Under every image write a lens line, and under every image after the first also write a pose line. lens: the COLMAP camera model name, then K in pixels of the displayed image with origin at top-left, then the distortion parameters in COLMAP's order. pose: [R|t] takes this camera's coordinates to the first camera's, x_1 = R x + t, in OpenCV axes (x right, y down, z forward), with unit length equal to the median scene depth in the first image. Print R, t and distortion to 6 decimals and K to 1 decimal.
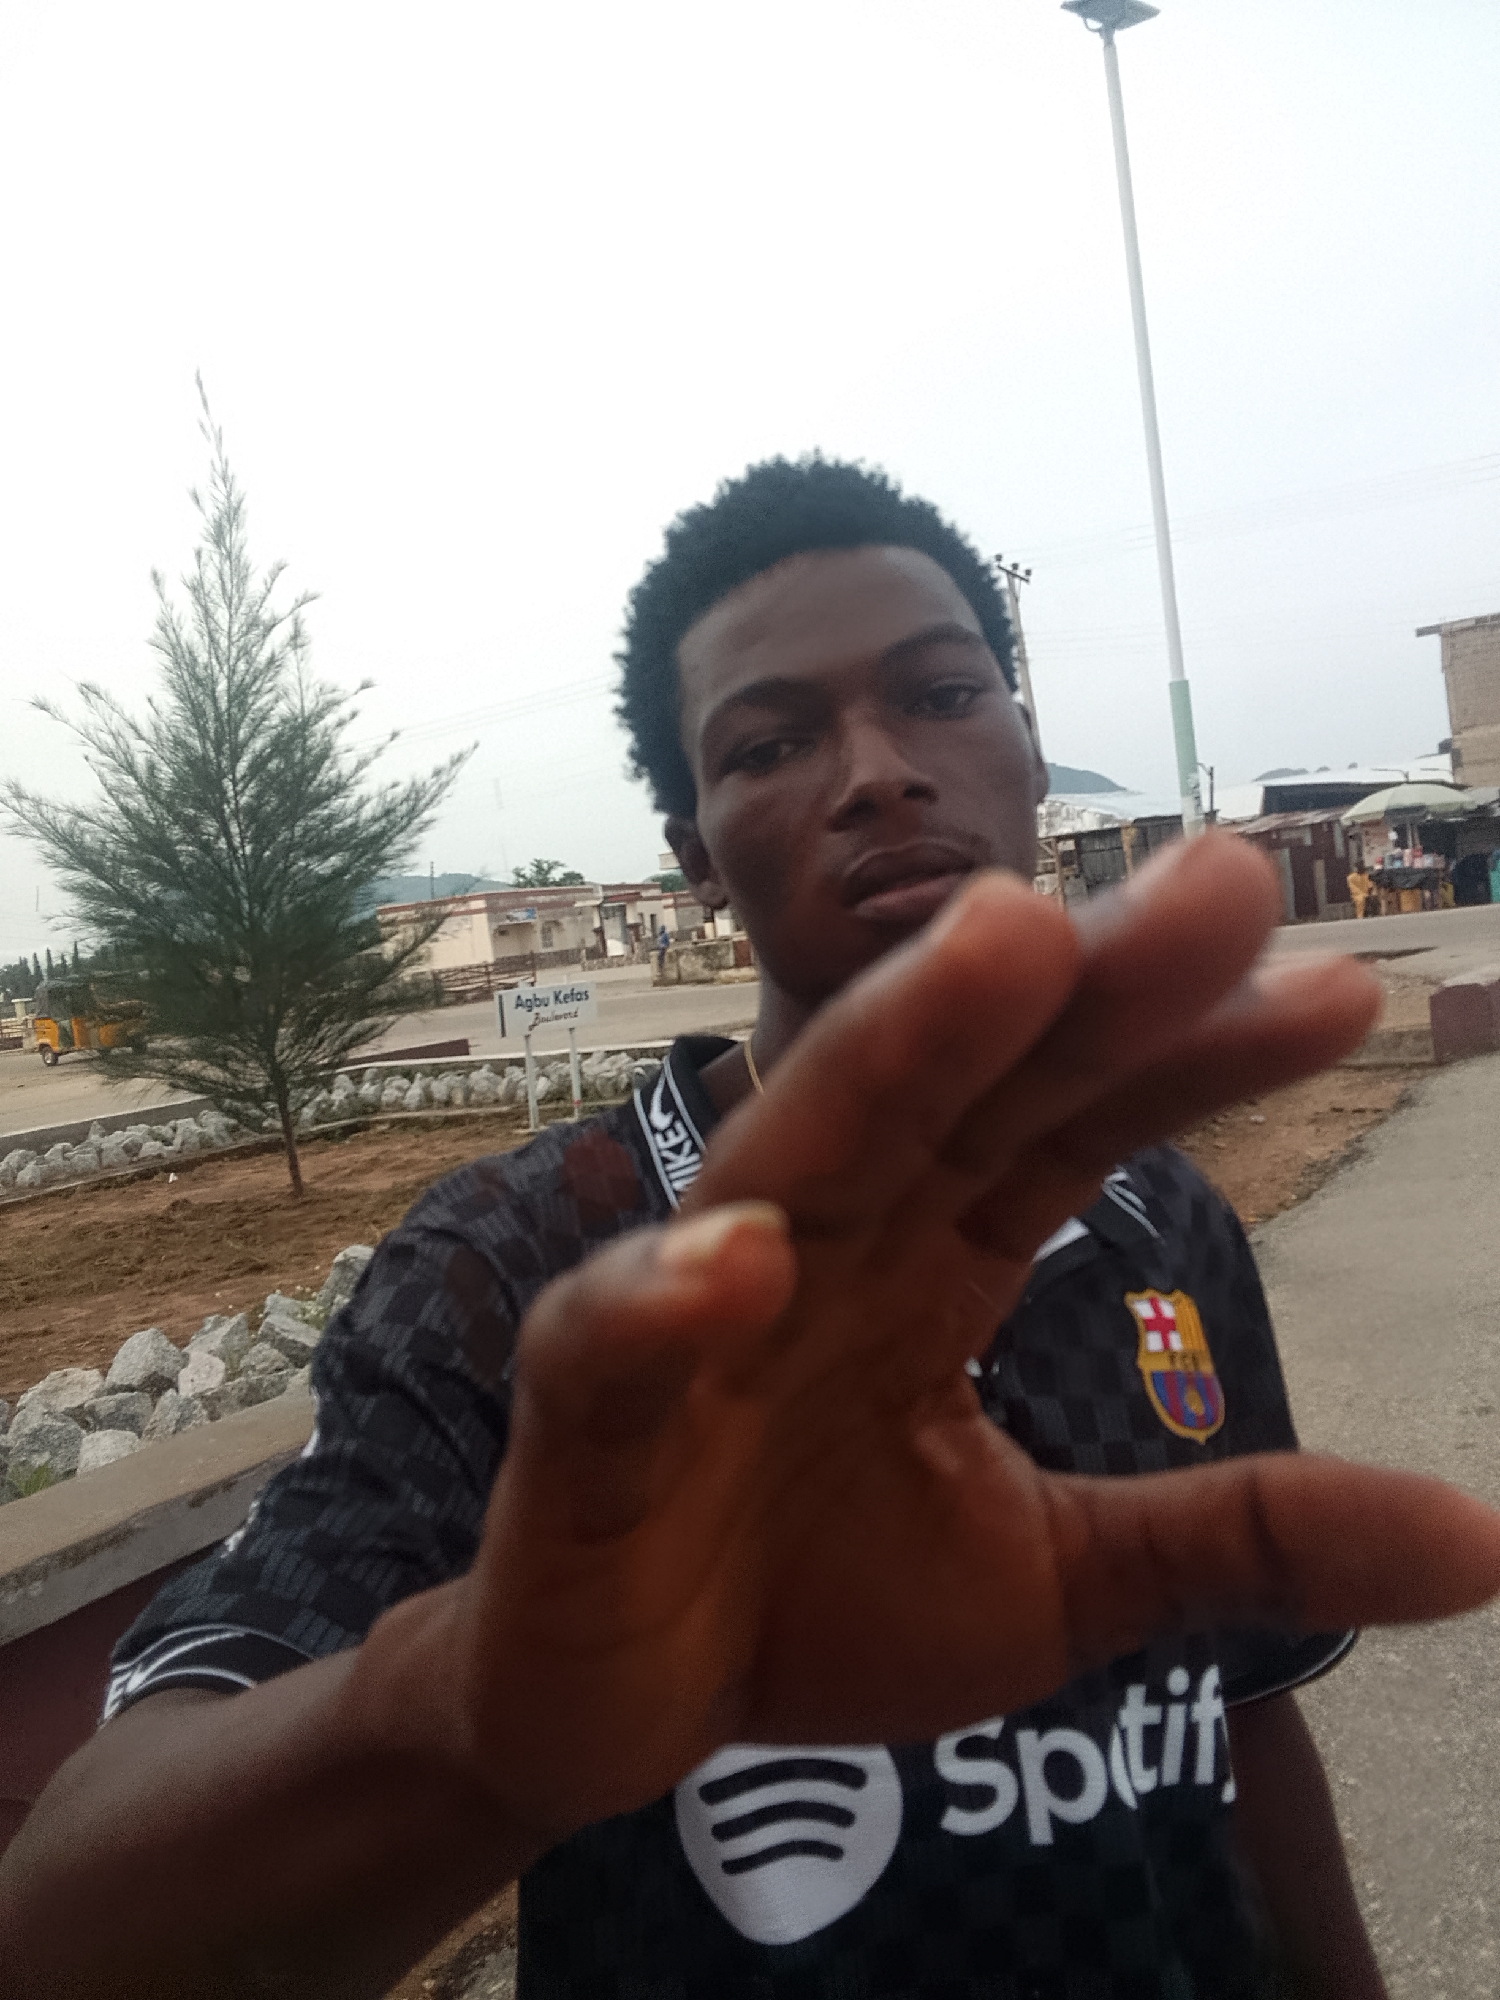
lens RADIAL K [[1619.4, 0, 743.3], [0, 1619.4, 1008.9], [0, 0, 1]] dist [0.049210, -0.071879]
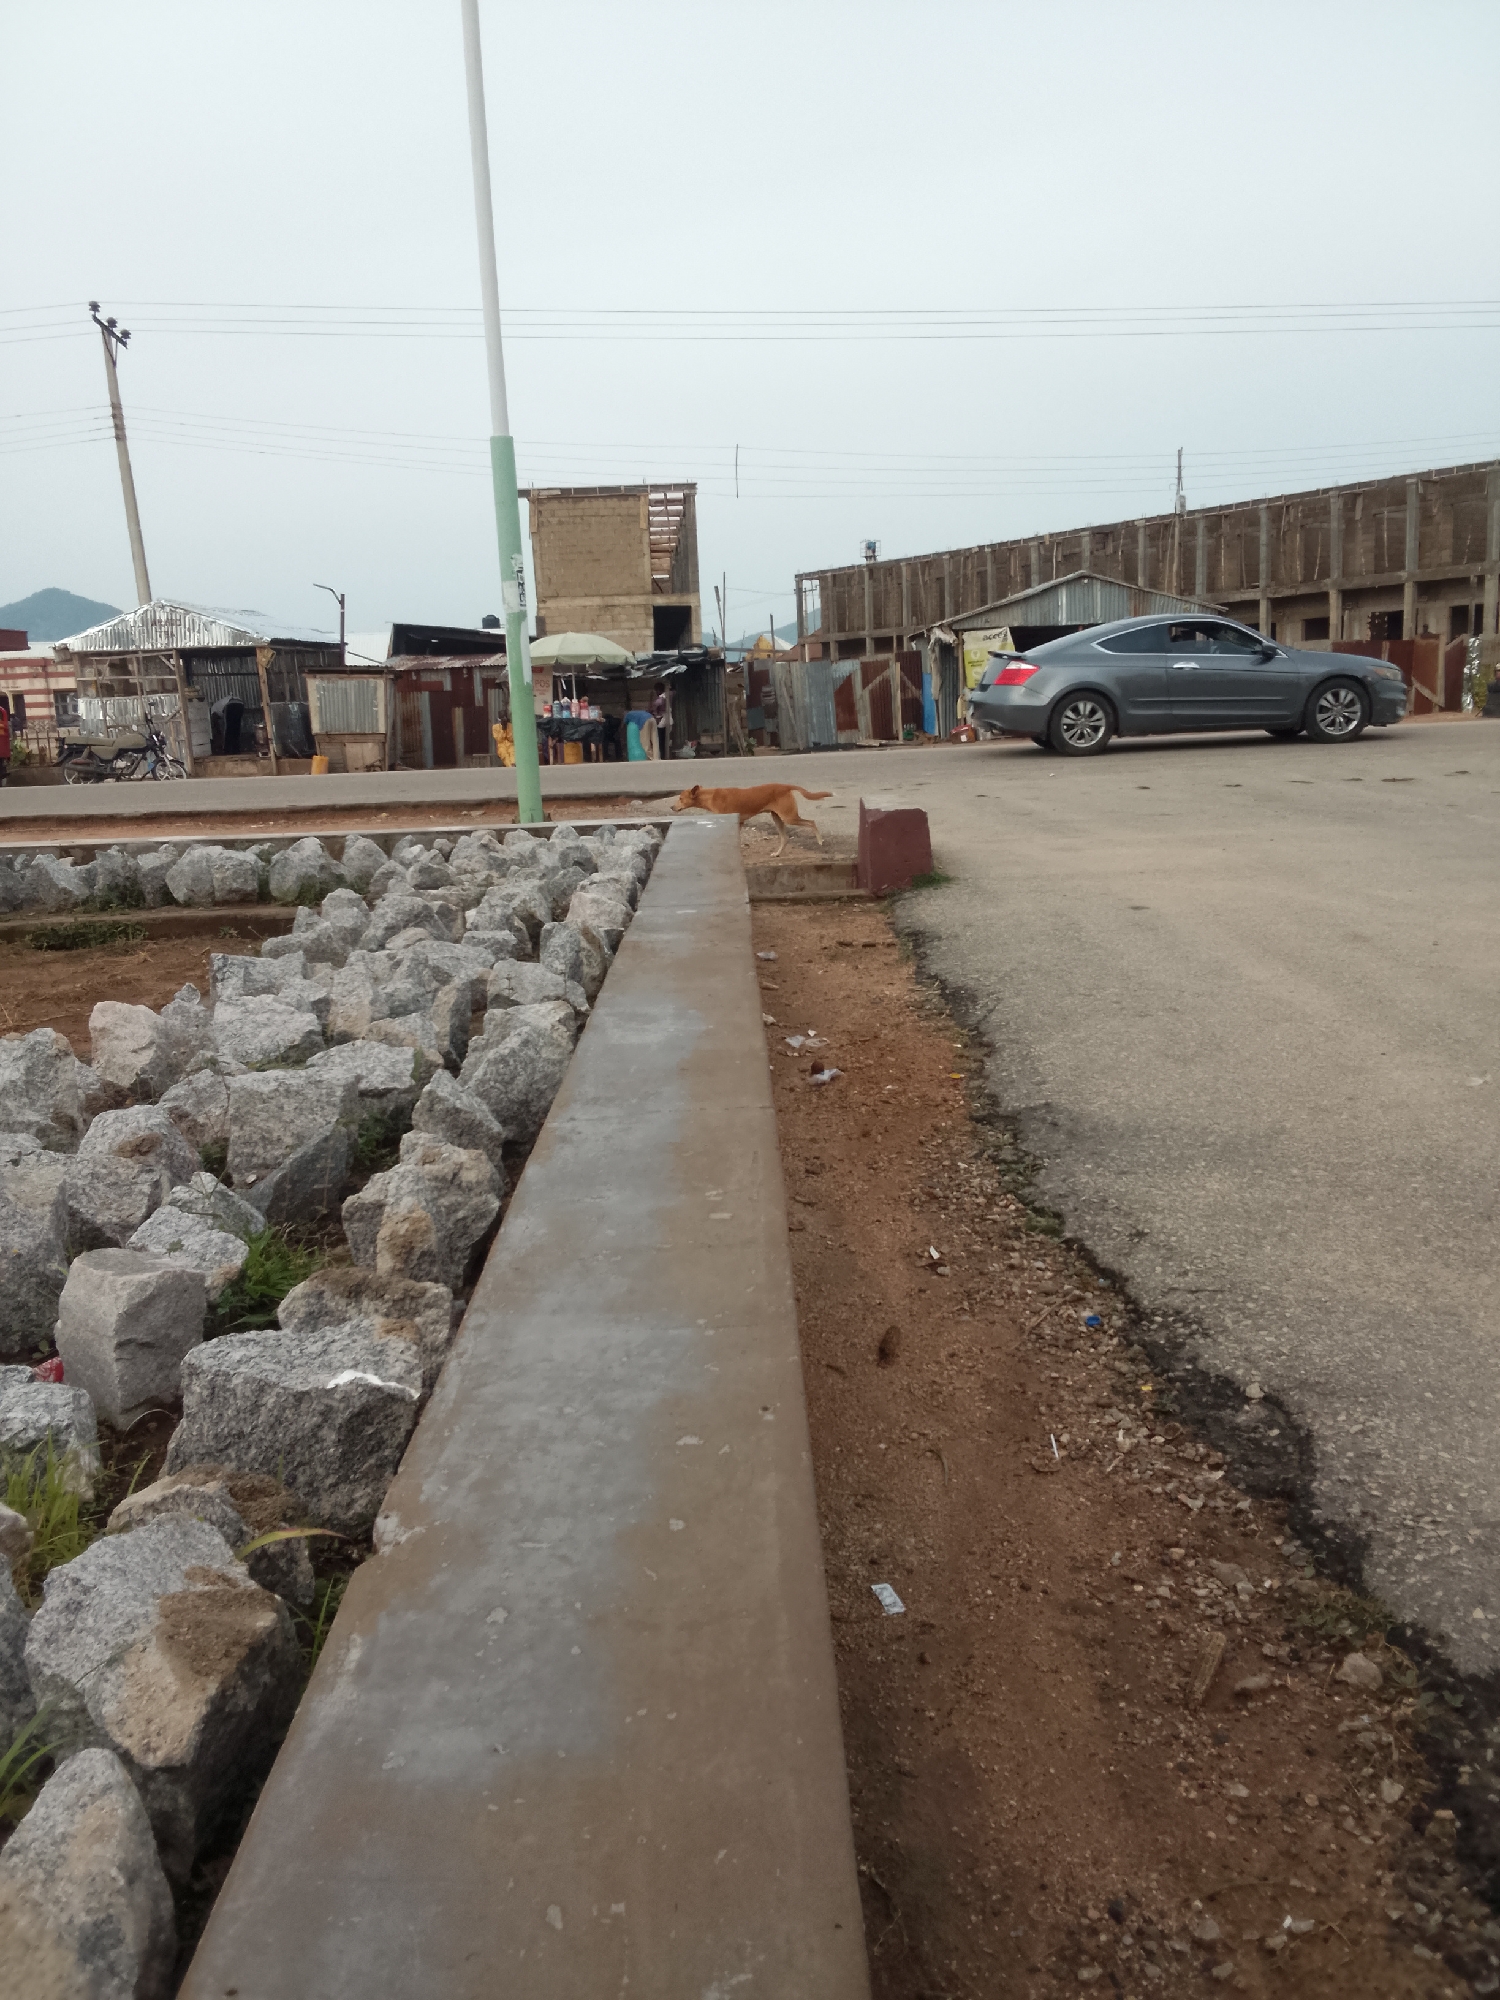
lens RADIAL K [[1619.4, 0, 756.2], [0, 1619.4, 990.0], [0, 0, 1]] dist [0.049210, -0.071879]
pose [[0.820786, -0.009029, 0.571164, -0.047291], [-0.030703, 0.997733, 0.059893, 0.011427], [-0.570410, -0.066696, 0.818648, 0.106602]]
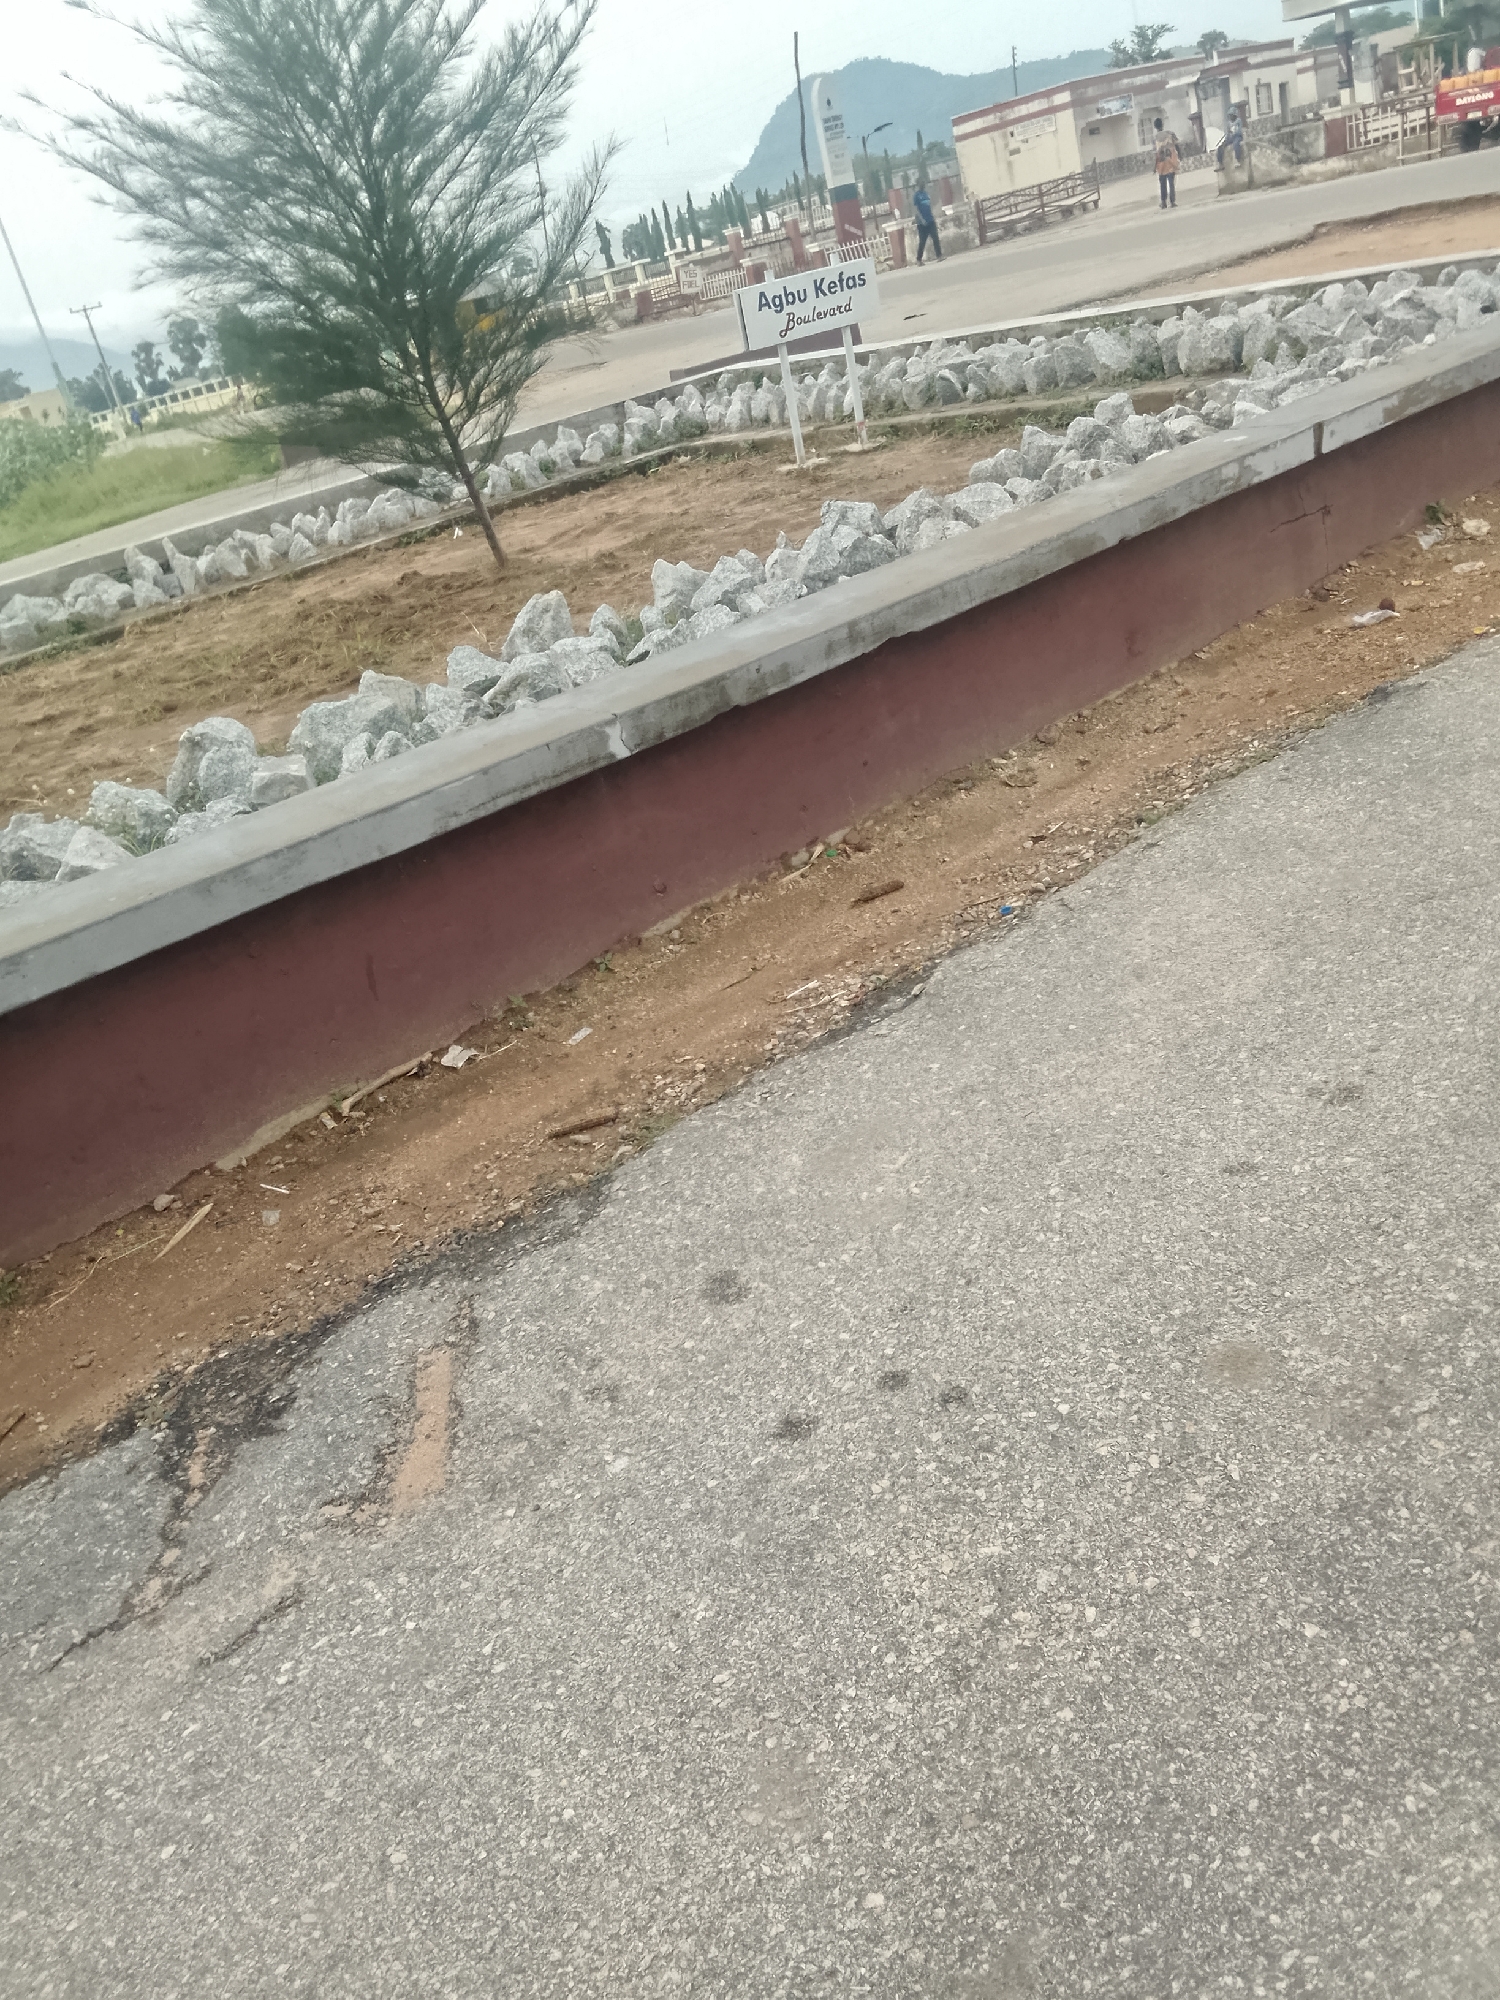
lens RADIAL K [[1619.4, 0, 723.8], [0, 1619.4, 1033.1], [0, 0, 1]] dist [0.049210, -0.071879]
pose [[0.927306, 0.076362, -0.366433, 0.067104], [0.093521, 0.900652, 0.424357, -0.008832], [0.362433, -0.427778, 0.828039, 0.062119]]
